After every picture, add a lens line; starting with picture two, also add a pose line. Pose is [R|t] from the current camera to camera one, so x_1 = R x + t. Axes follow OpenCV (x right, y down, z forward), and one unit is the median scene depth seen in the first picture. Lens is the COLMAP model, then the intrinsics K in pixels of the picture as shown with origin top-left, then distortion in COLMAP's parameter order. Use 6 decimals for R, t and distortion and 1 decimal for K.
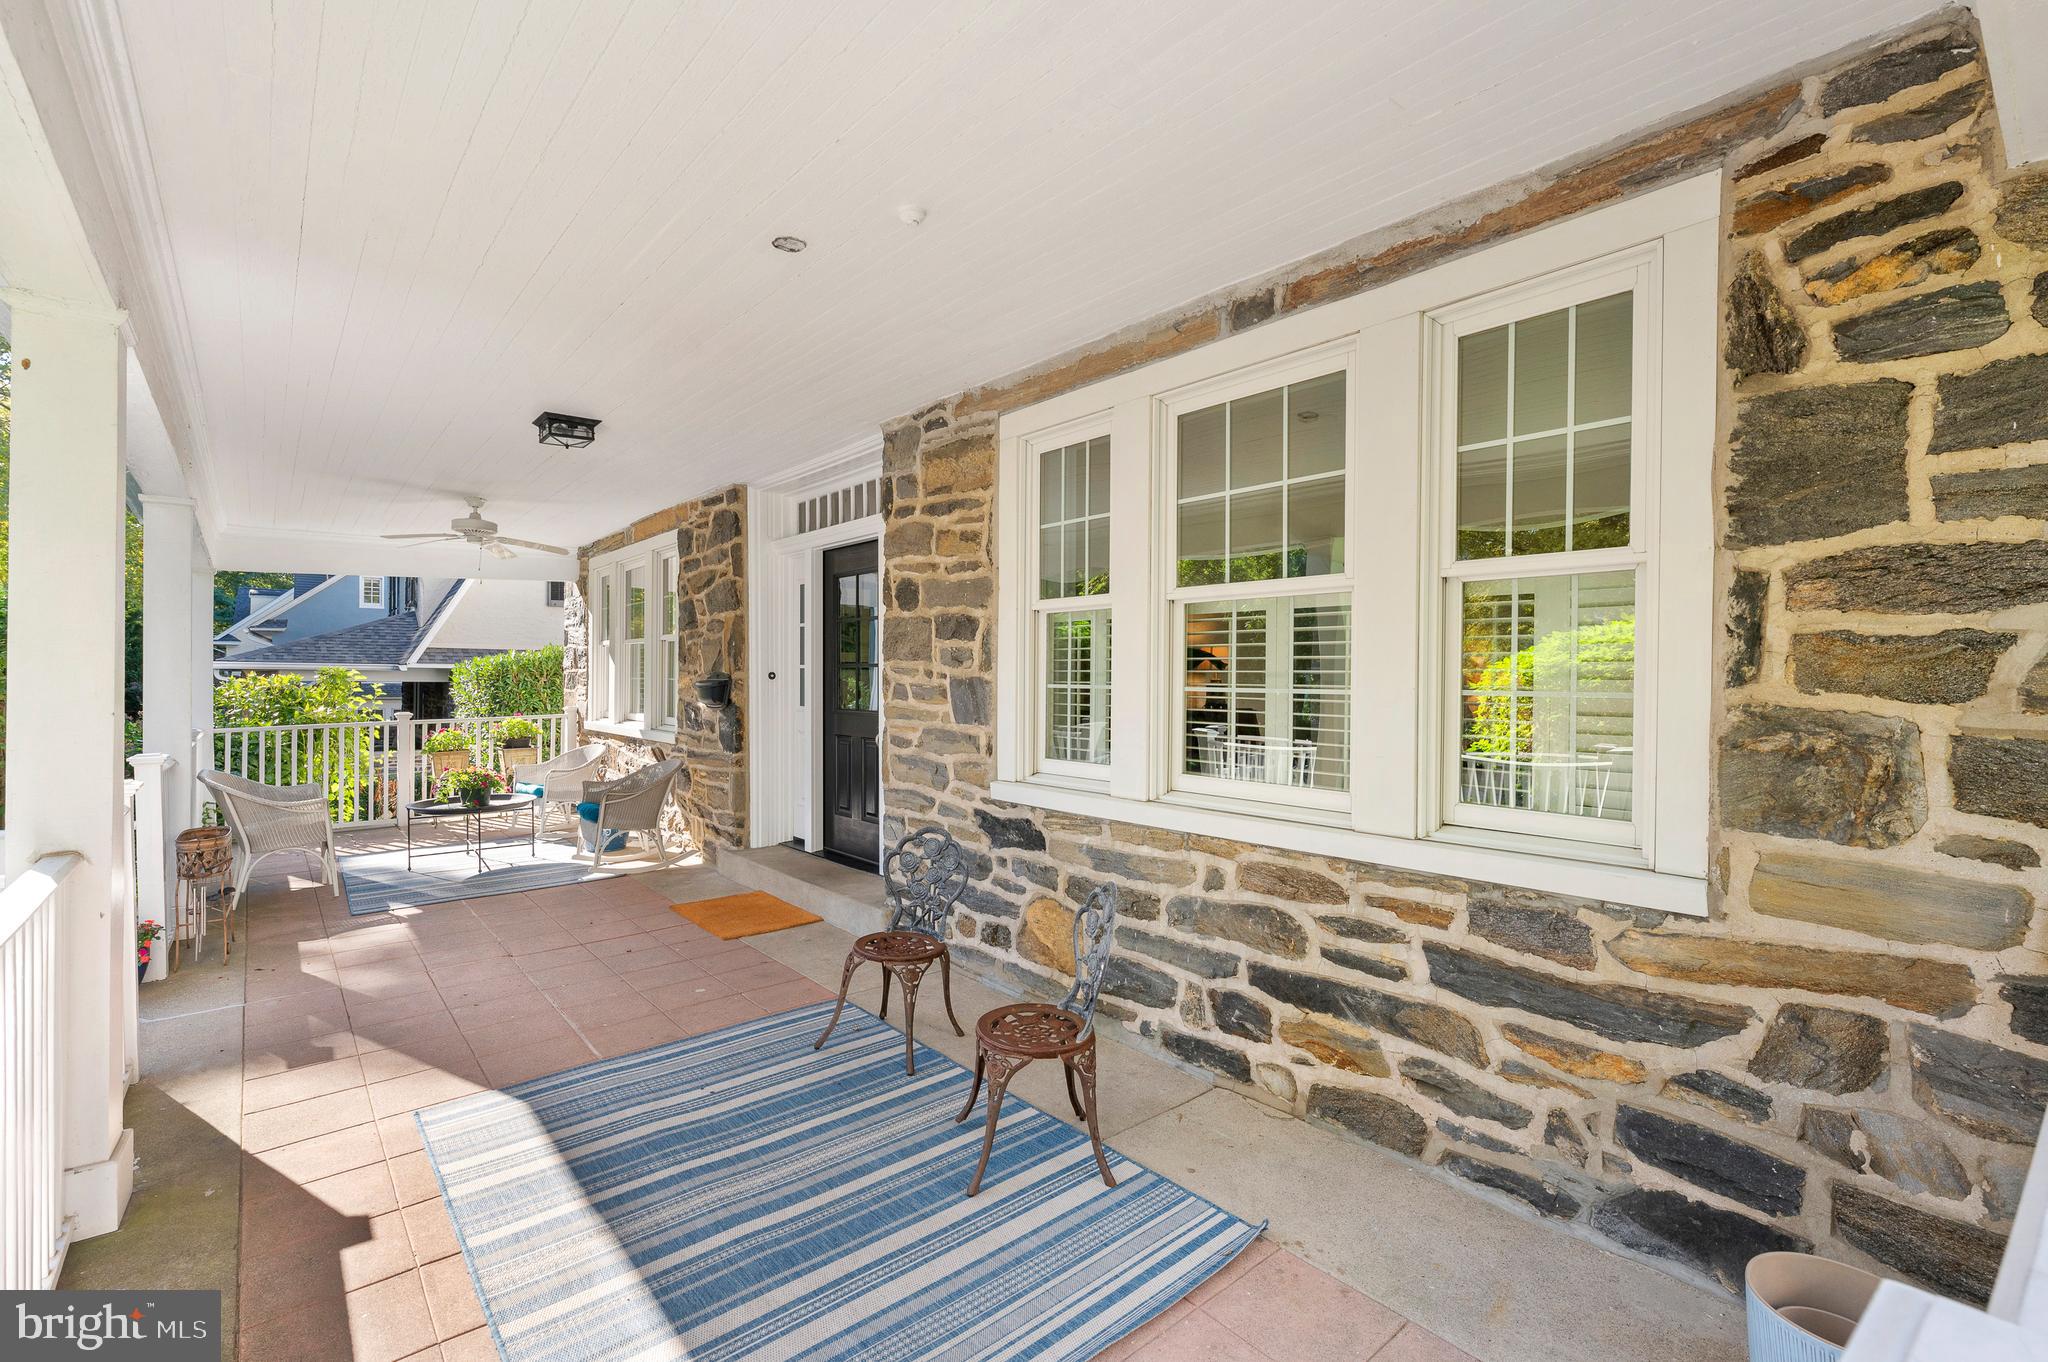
lens RADIAL K [[911.4, 0, 1017.1], [0, 911.4, 682.5], [0, 0, 1]] dist [-0.000938, -0.000426]
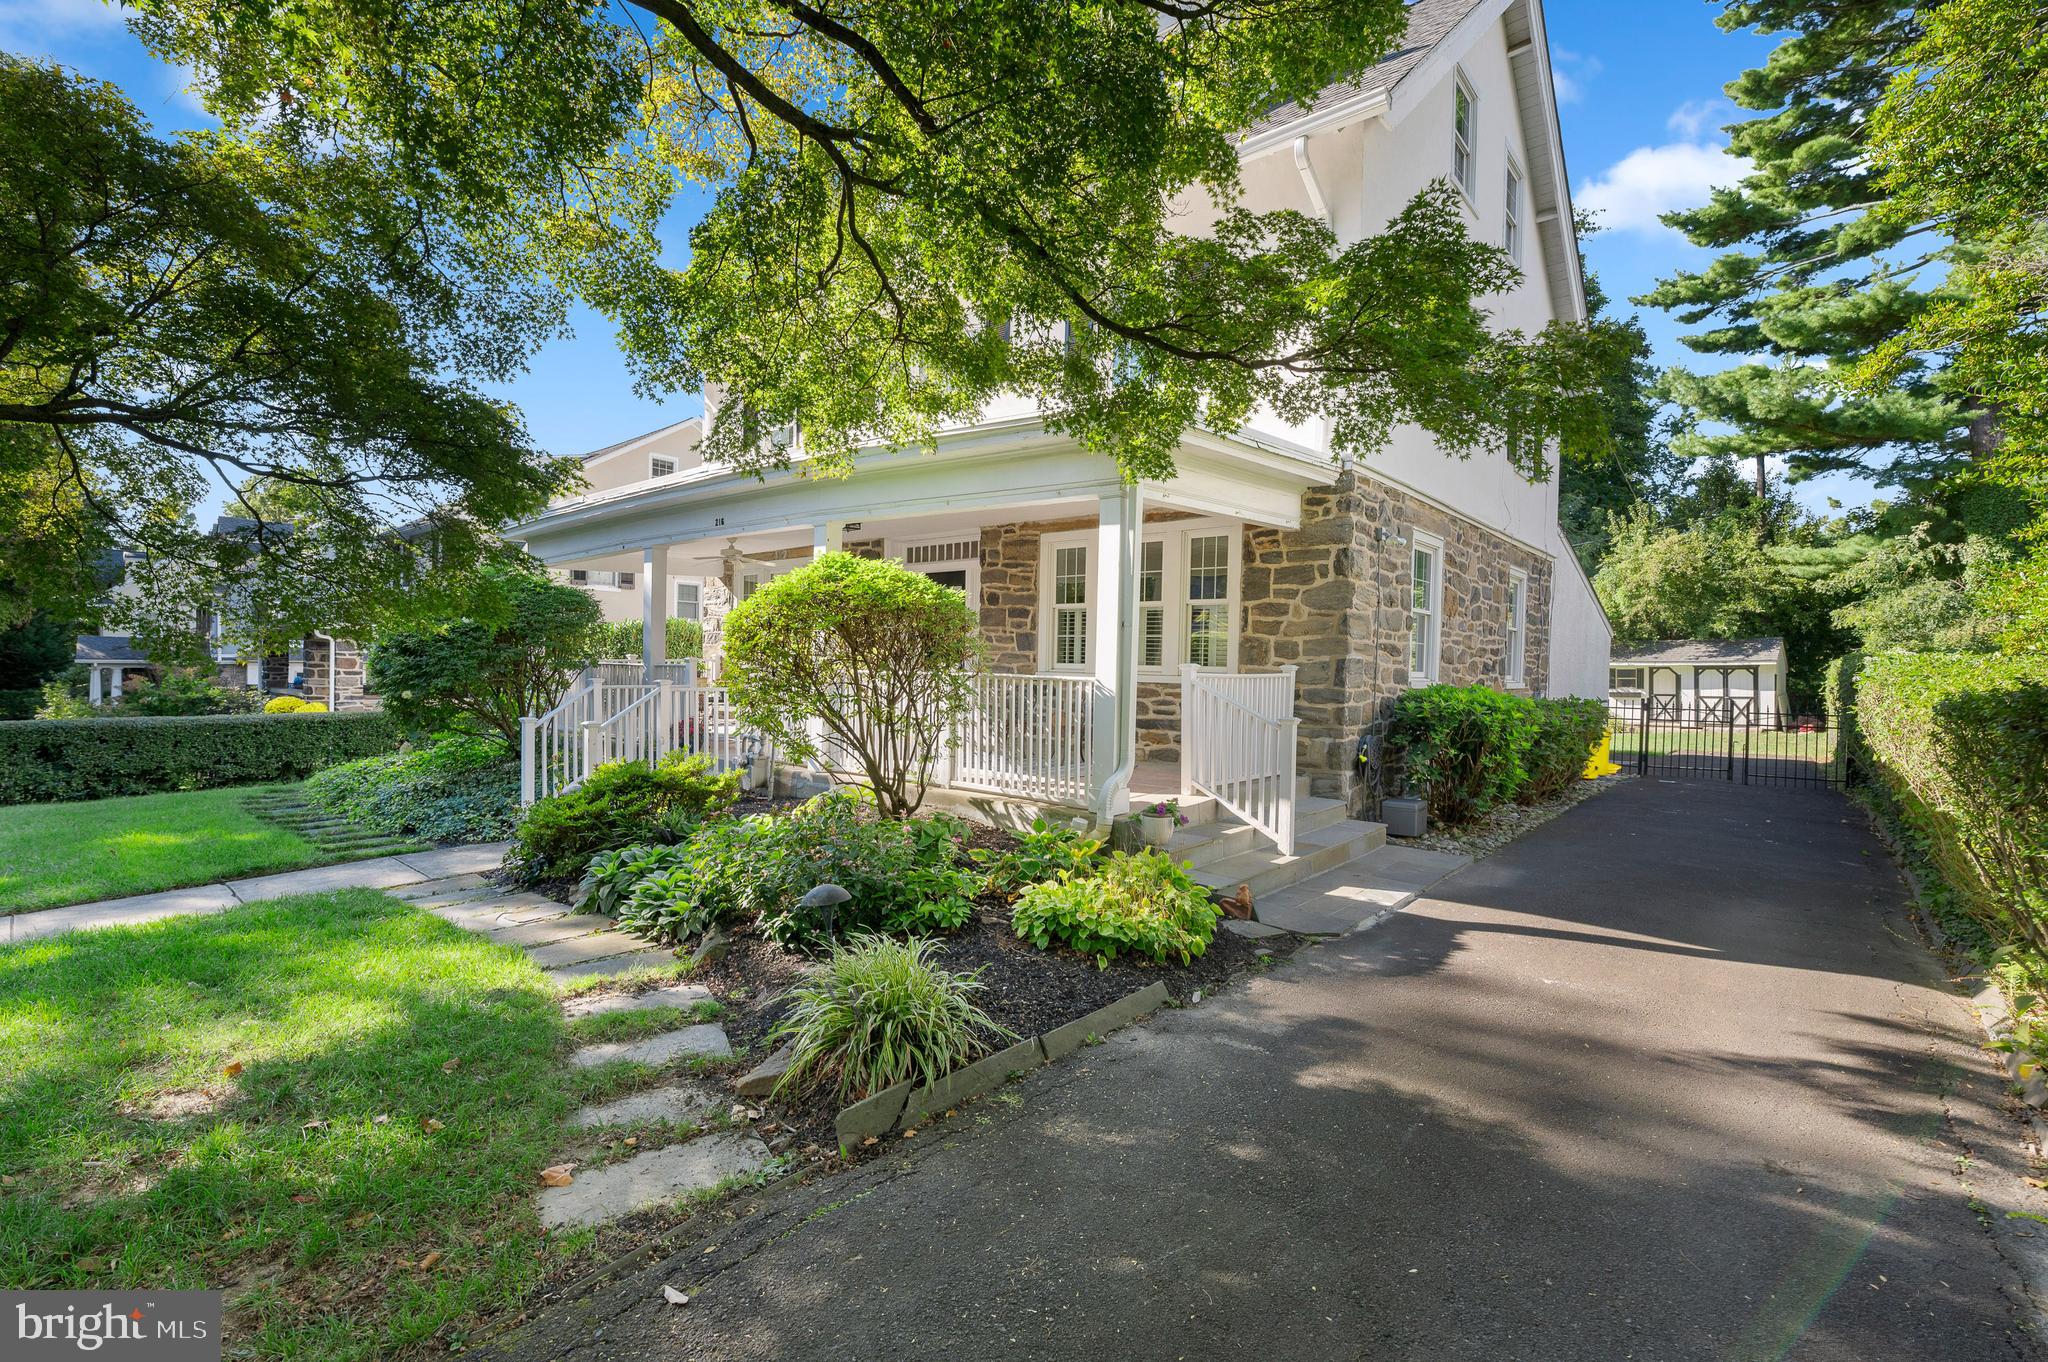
lens RADIAL K [[911.4, 0, 1031.8], [0, 911.4, 676.3], [0, 0, 1]] dist [-0.000938, -0.000426]
pose [[0.985151, 0.014504, 0.171078, -0.523058], [-0.016120, 0.999838, 0.008064, 0.106838], [-0.170933, -0.010702, 0.985224, -1.708944]]
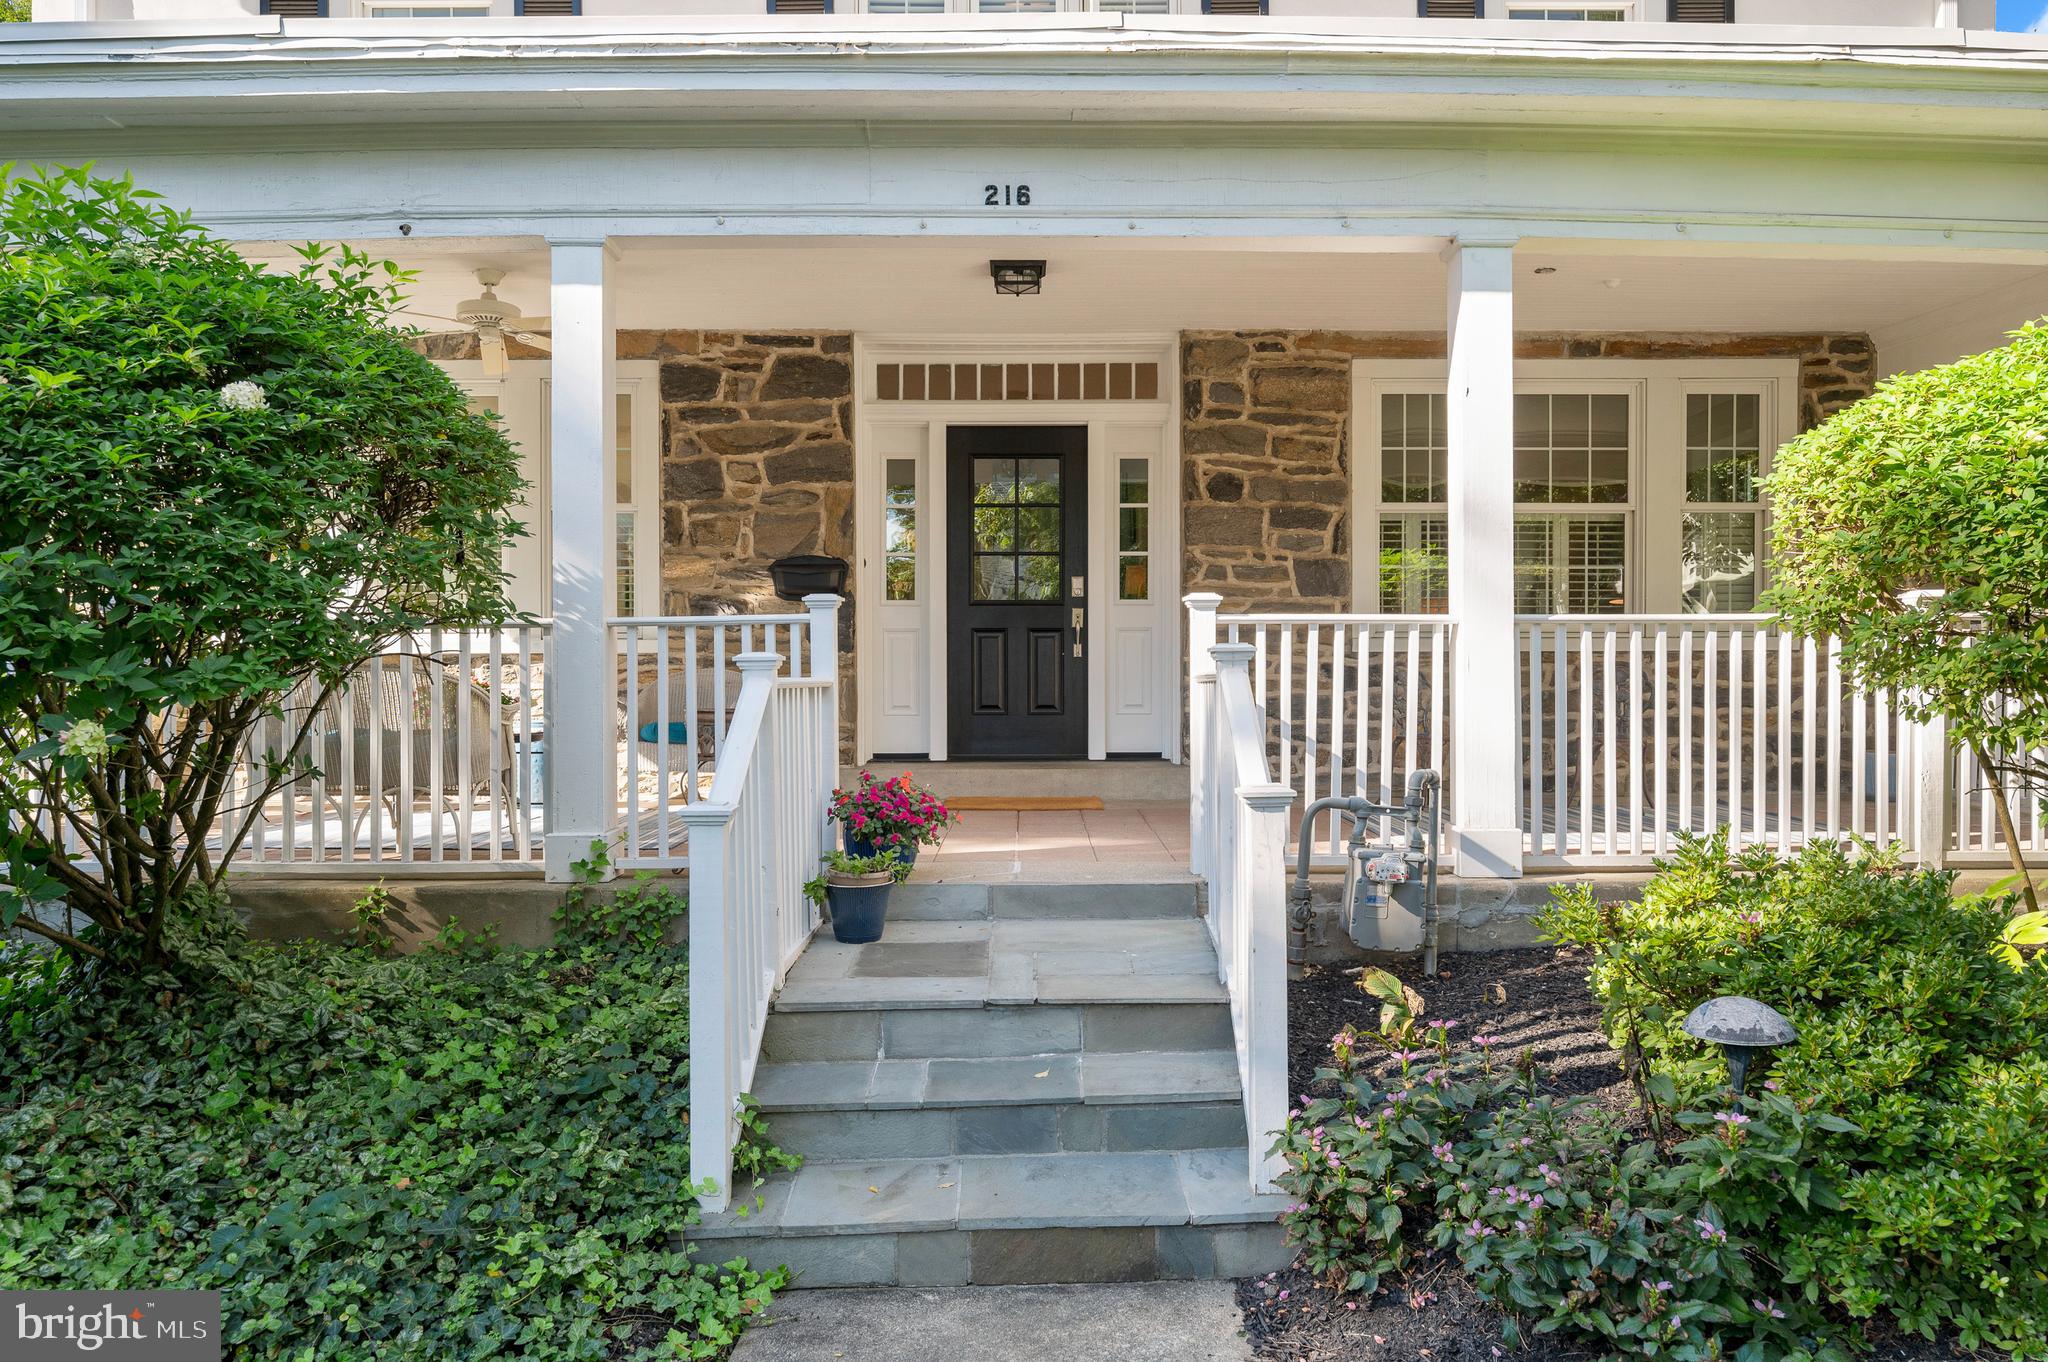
lens RADIAL K [[1400.3, 0, 1022.6], [0, 1400.3, 683.6], [0, 0, 1]] dist [-0.002150, 0.000558]
pose [[0.632556, -0.014649, 0.774376, -1.991958], [0.010384, 0.999892, 0.010433, 0.155708], [-0.774445, 0.001442, 0.632640, 0.106804]]
